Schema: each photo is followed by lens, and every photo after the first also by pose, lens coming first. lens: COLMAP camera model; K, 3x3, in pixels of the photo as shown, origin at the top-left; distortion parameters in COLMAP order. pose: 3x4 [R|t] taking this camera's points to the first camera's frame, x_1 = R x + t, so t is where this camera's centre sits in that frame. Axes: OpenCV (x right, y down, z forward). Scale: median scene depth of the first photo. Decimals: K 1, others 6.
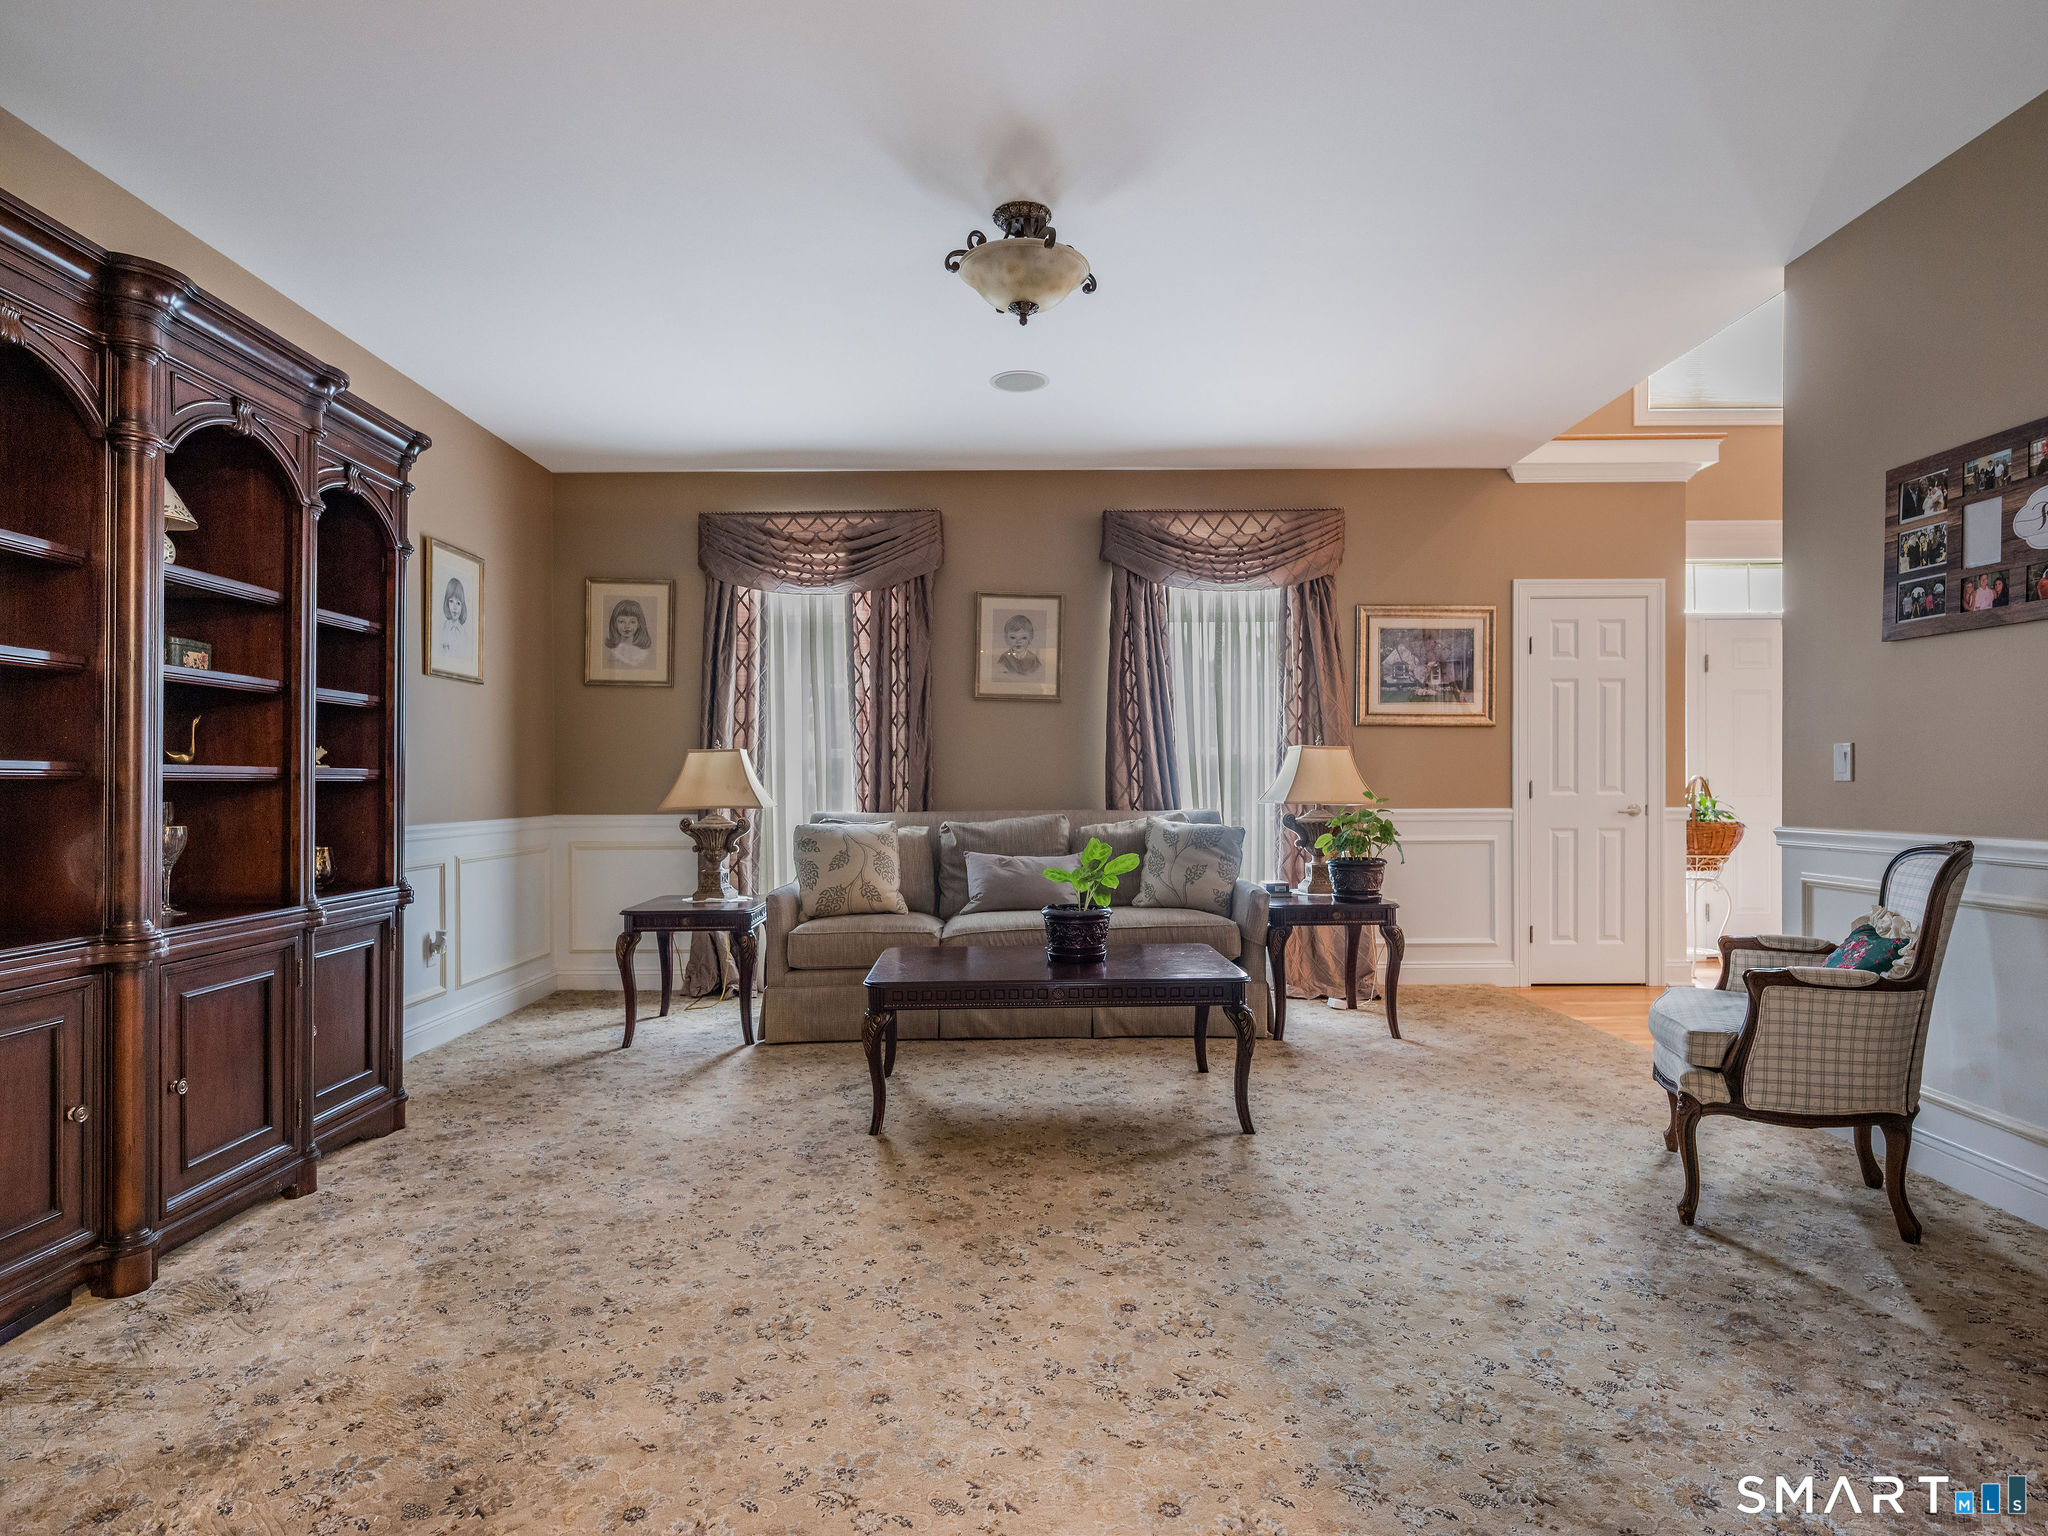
lens RADIAL K [[1091.3, 0, 1031.4], [0, 1091.3, 768.2], [0, 0, 1]] dist [0.002234, 0.000262]
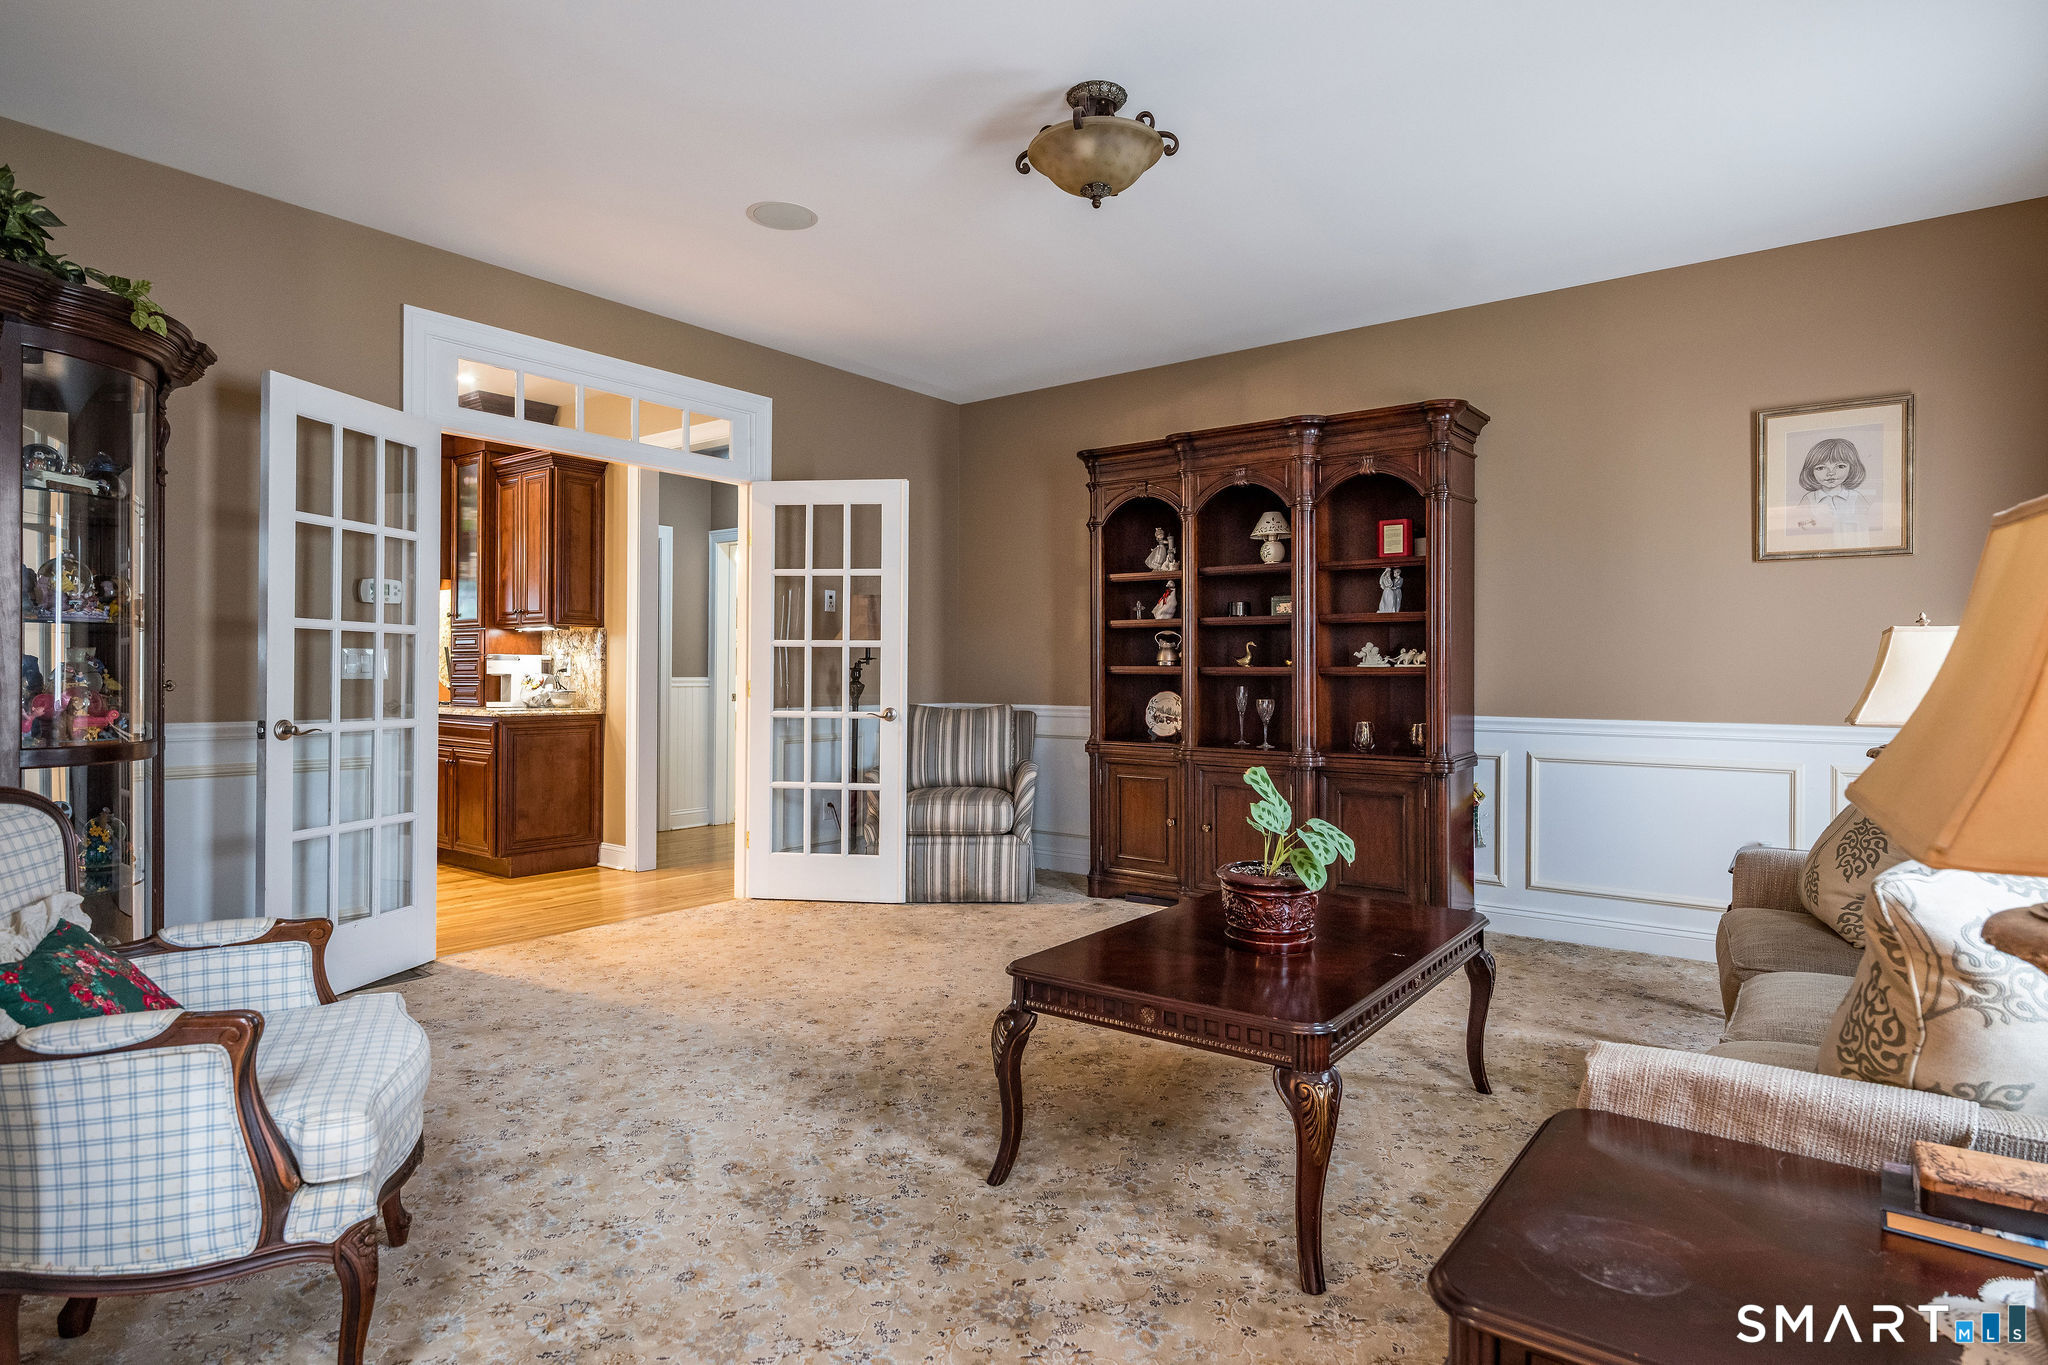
lens RADIAL K [[1110.9, 0, 1033.2], [0, 1110.9, 673.7], [0, 0, 1]] dist [0.000693, 0.001154]
pose [[-0.604663, -0.000088, -0.796481, 0.800396], [-0.000291, 1.000000, 0.000110, 0.004495], [0.796481, 0.000298, -0.604663, 1.533475]]
